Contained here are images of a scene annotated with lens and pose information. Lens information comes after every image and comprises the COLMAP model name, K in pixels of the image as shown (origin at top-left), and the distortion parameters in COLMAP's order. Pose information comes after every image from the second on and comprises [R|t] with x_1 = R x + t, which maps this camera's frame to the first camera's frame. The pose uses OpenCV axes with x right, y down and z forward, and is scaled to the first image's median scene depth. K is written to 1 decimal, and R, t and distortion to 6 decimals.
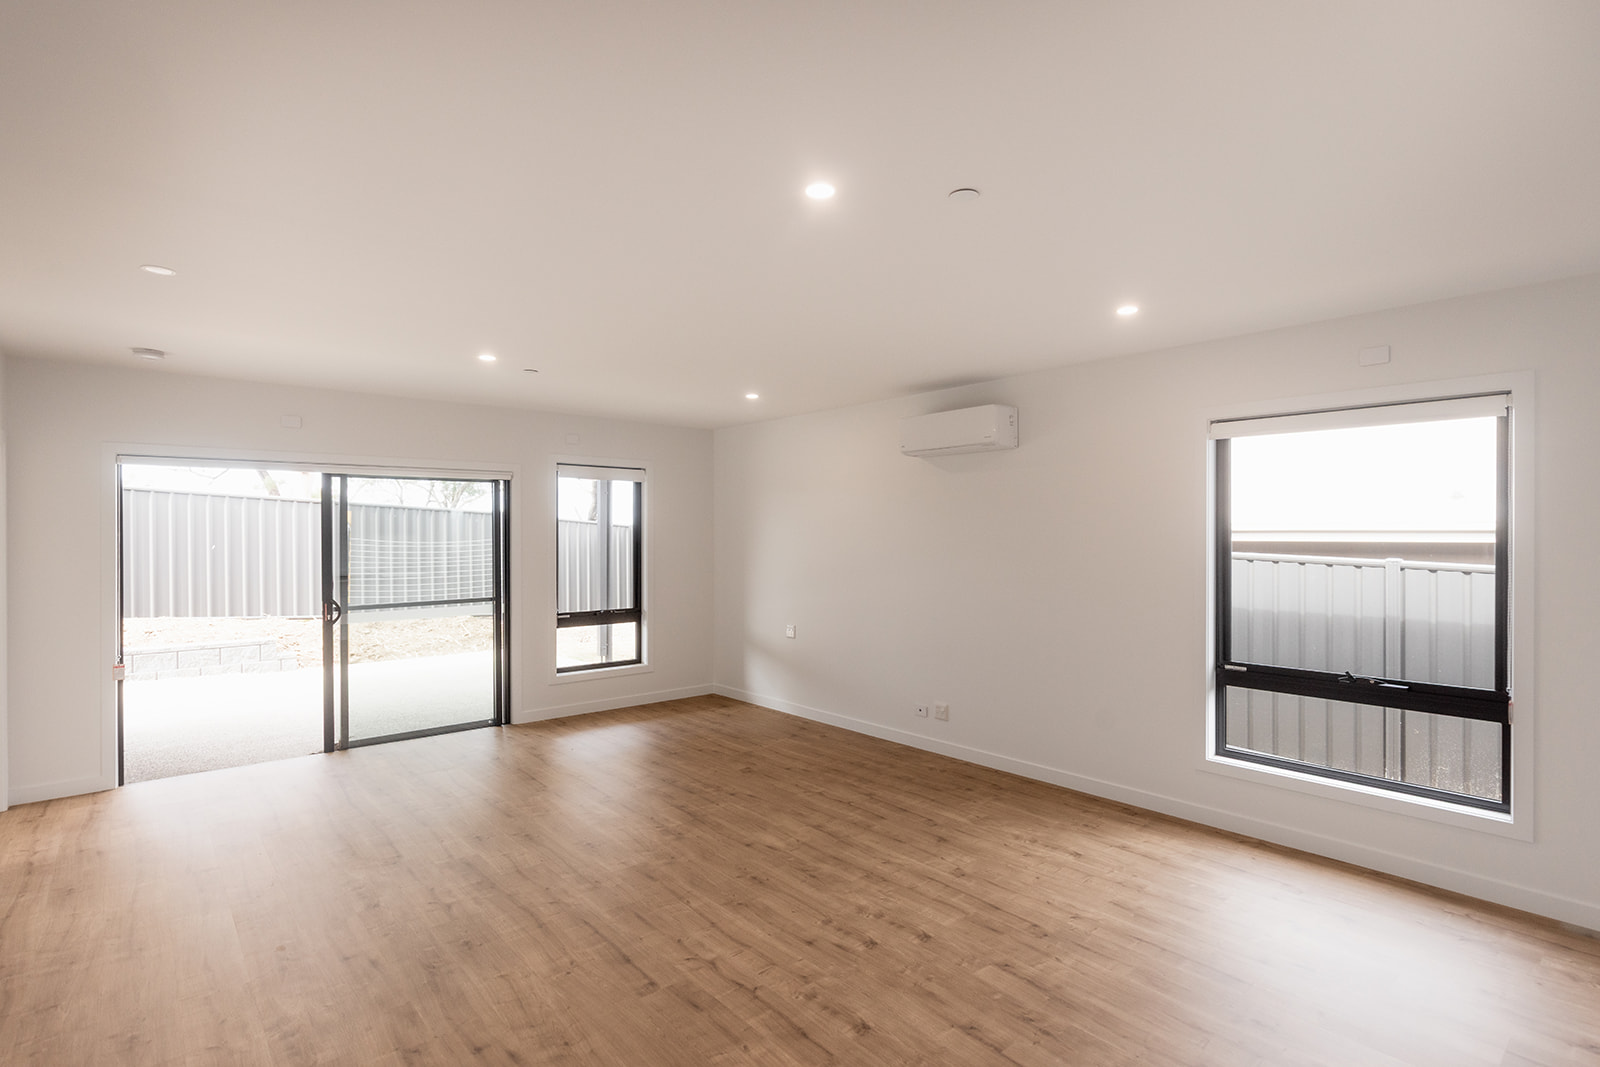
lens RADIAL K [[886.0, 0, 799.5], [0, 886.0, 531.0], [0, 0, 1]] dist [-0.017079, 0.000686]
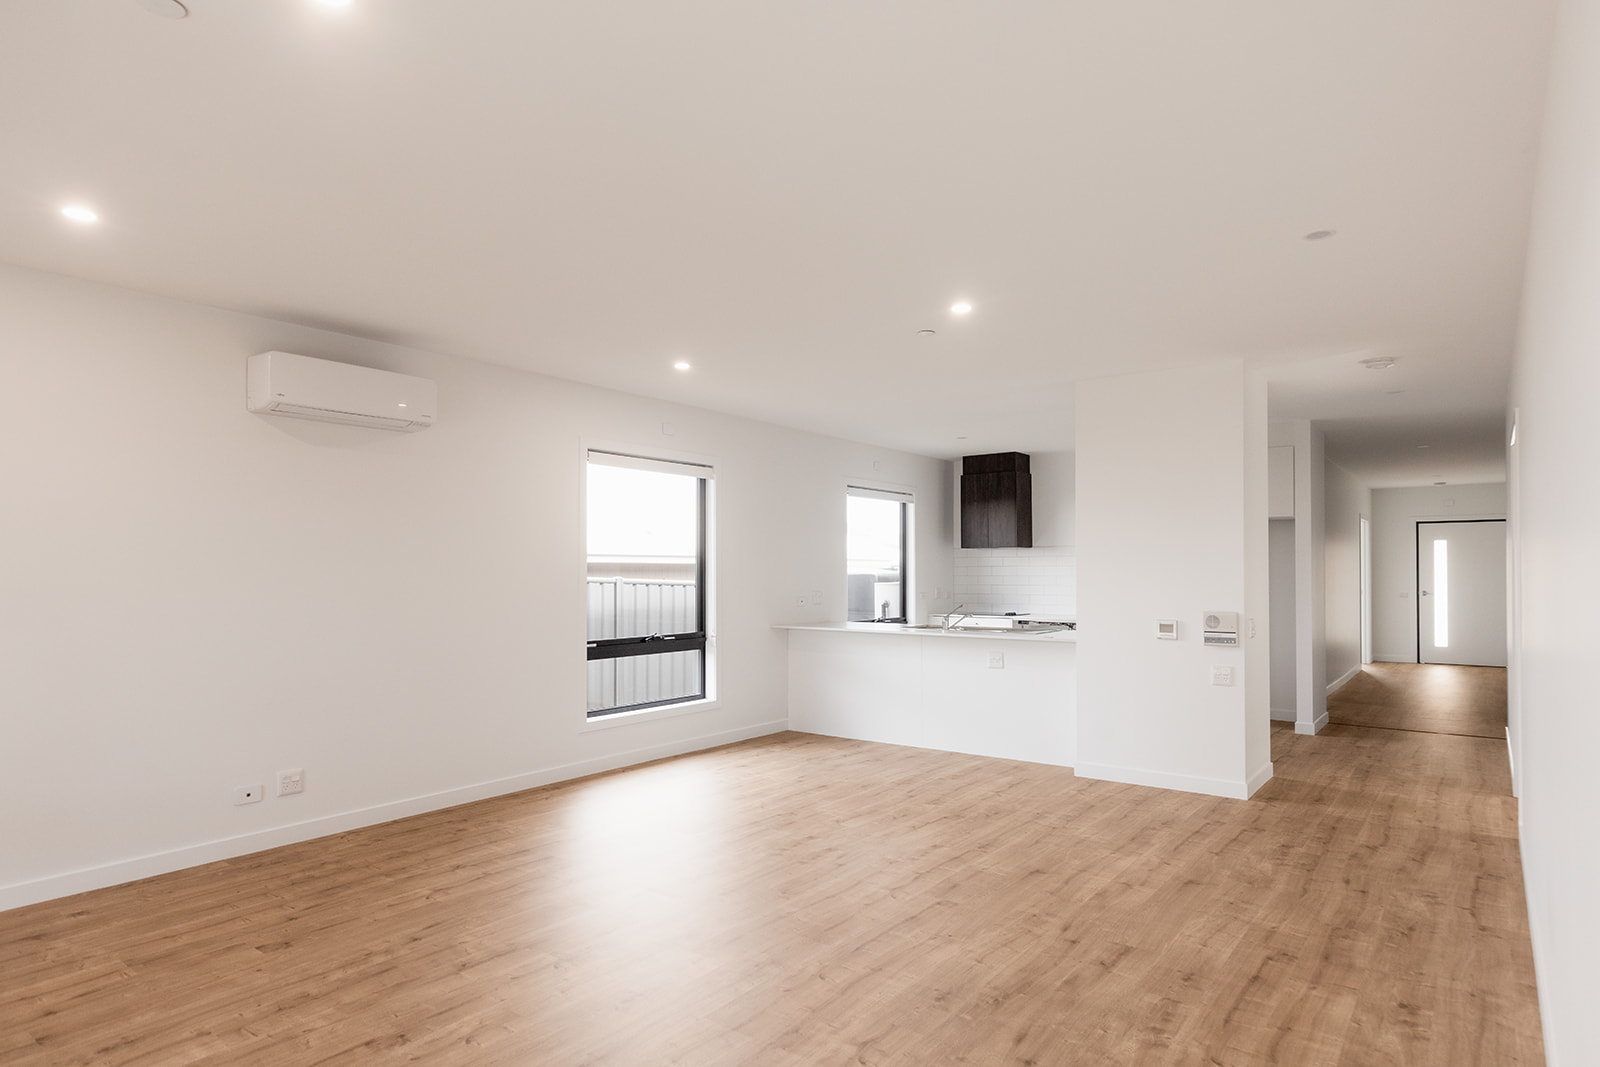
lens RADIAL K [[897.2, 0, 800.4], [0, 897.2, 549.1], [0, 0, 1]] dist [-0.000379, -0.000185]
pose [[-0.259916, 0.025398, 0.965297, -0.889280], [0.001866, 0.999665, -0.025800, 0.027951], [-0.965629, -0.004905, -0.259876, 0.996400]]
